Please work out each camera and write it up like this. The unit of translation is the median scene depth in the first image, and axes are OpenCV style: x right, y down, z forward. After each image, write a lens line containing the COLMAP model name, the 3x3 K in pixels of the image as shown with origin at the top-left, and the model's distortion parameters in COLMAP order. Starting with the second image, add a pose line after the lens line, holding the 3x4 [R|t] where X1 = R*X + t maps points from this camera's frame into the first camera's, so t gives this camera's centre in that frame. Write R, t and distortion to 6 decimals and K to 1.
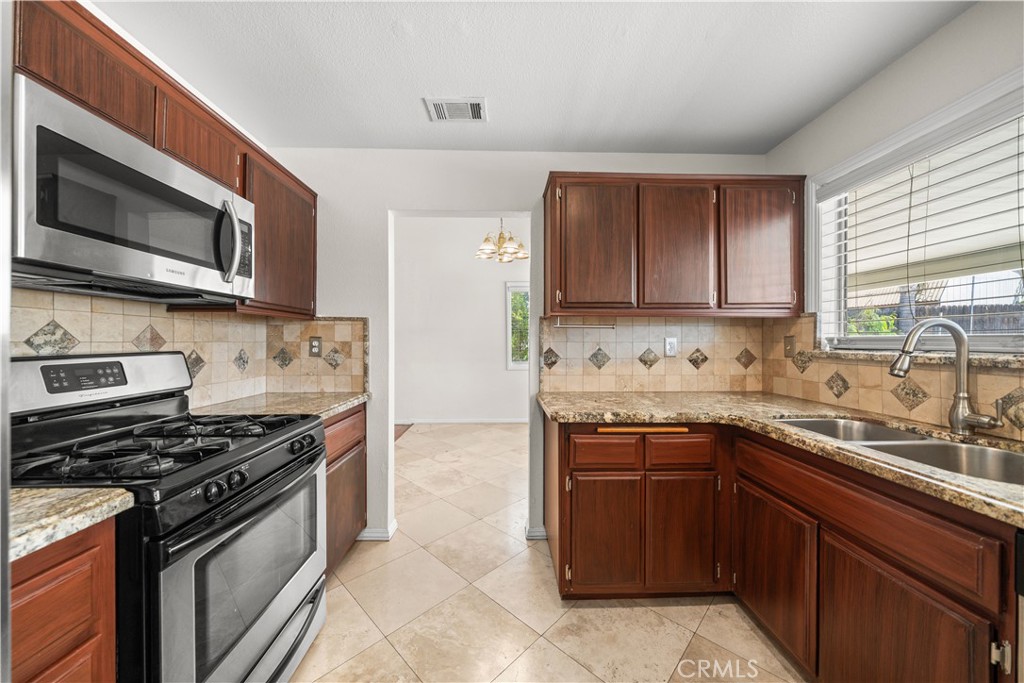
lens RADIAL K [[354.5, 0, 510.1], [0, 354.5, 340.7], [0, 0, 1]] dist [-0.001726, -0.000119]
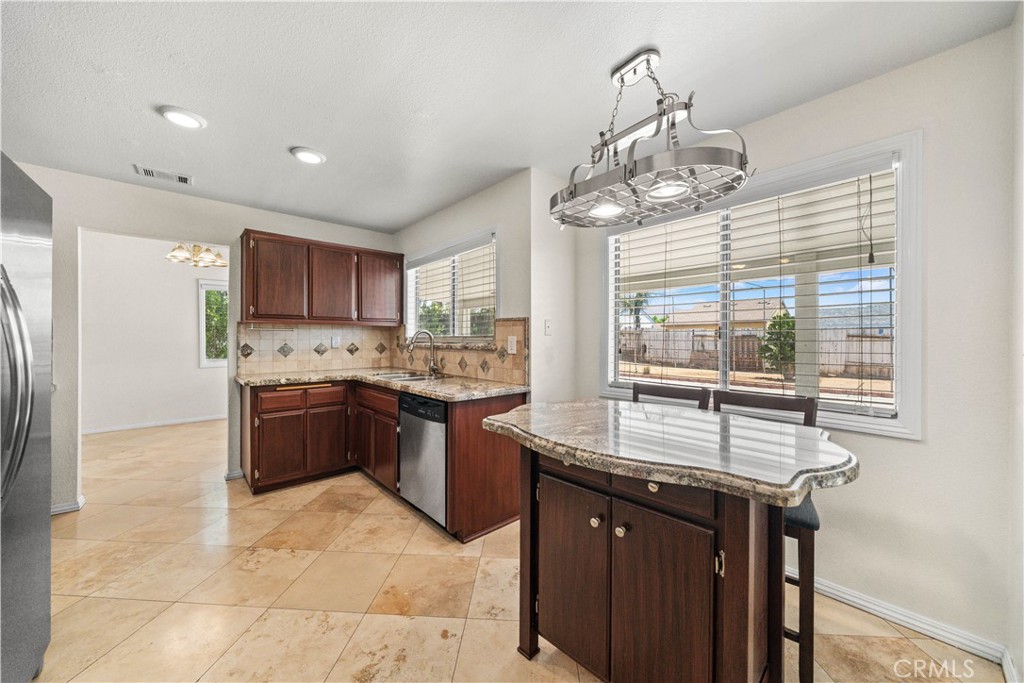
lens RADIAL K [[367.6, 0, 509.1], [0, 367.6, 337.4], [0, 0, 1]] dist [-0.009497, 0.000001]
pose [[0.756856, 0.000429, 0.653581, -0.057416], [0.000640, 0.999999, -0.001397, -0.002211], [-0.653581, 0.001476, 0.756855, -0.948682]]
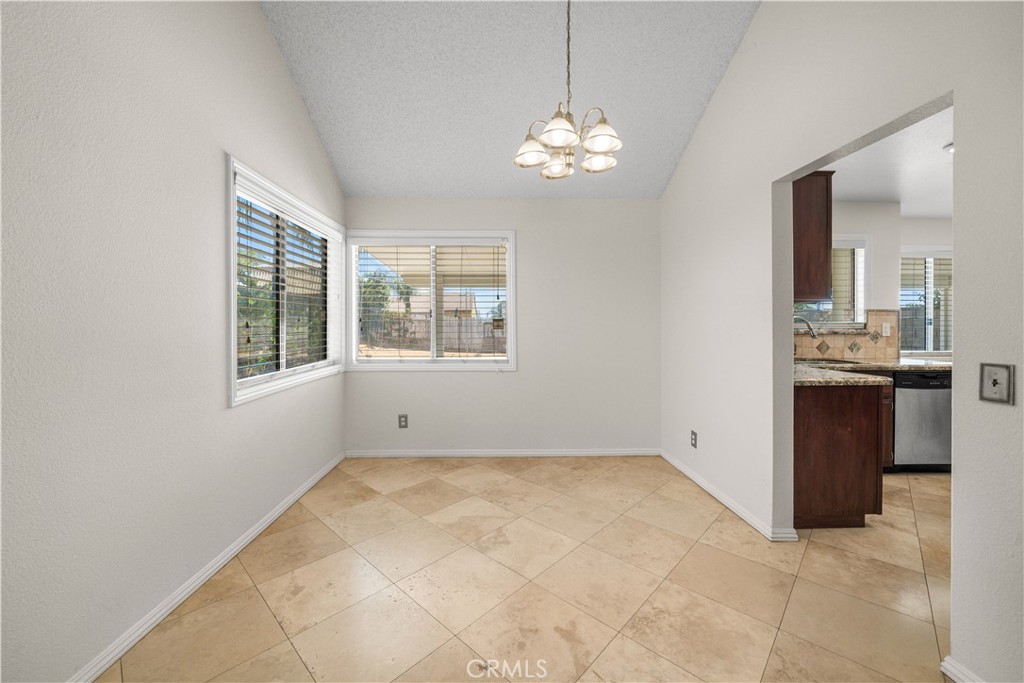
lens RADIAL K [[392.1, 0, 509.5], [0, 392.1, 325.7], [0, 0, 1]] dist [-0.001935, -0.000192]
pose [[-0.010934, -0.000751, 0.999940, -1.104766], [-0.000167, 1.000000, 0.000749, 0.003396], [-0.999940, -0.000159, -0.010934, 2.031157]]
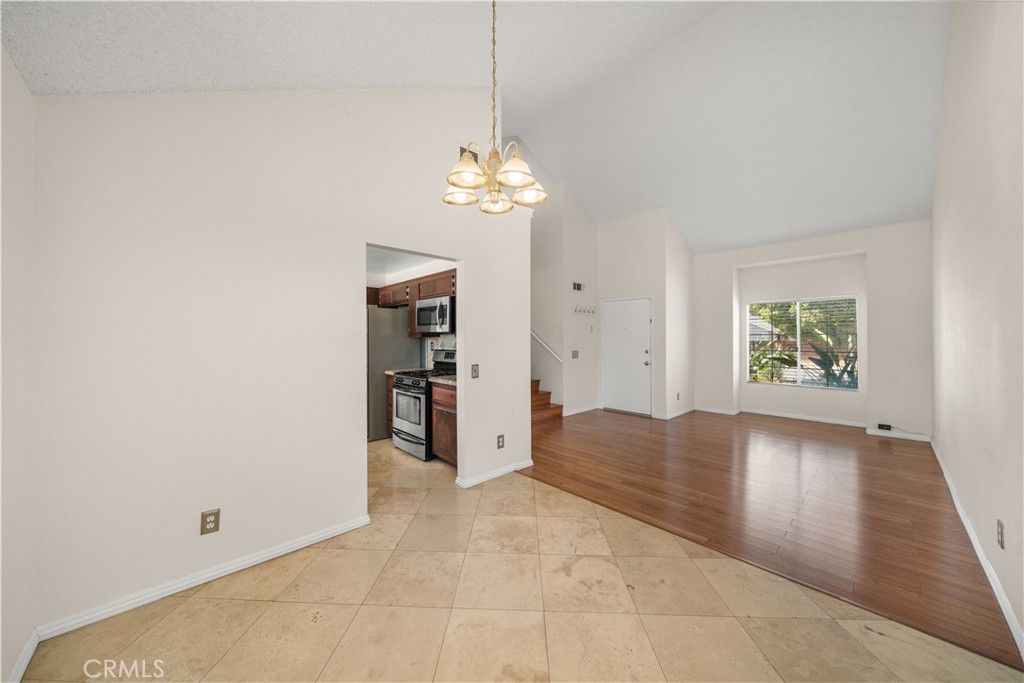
lens RADIAL K [[354.5, 0, 510.1], [0, 354.5, 340.7], [0, 0, 1]] dist [-0.001726, -0.000119]
pose [[-0.745391, 0.003146, -0.666620, 0.547757], [-0.000125, 0.999988, 0.004859, -0.050968], [0.666628, 0.003705, -0.745382, 2.583661]]
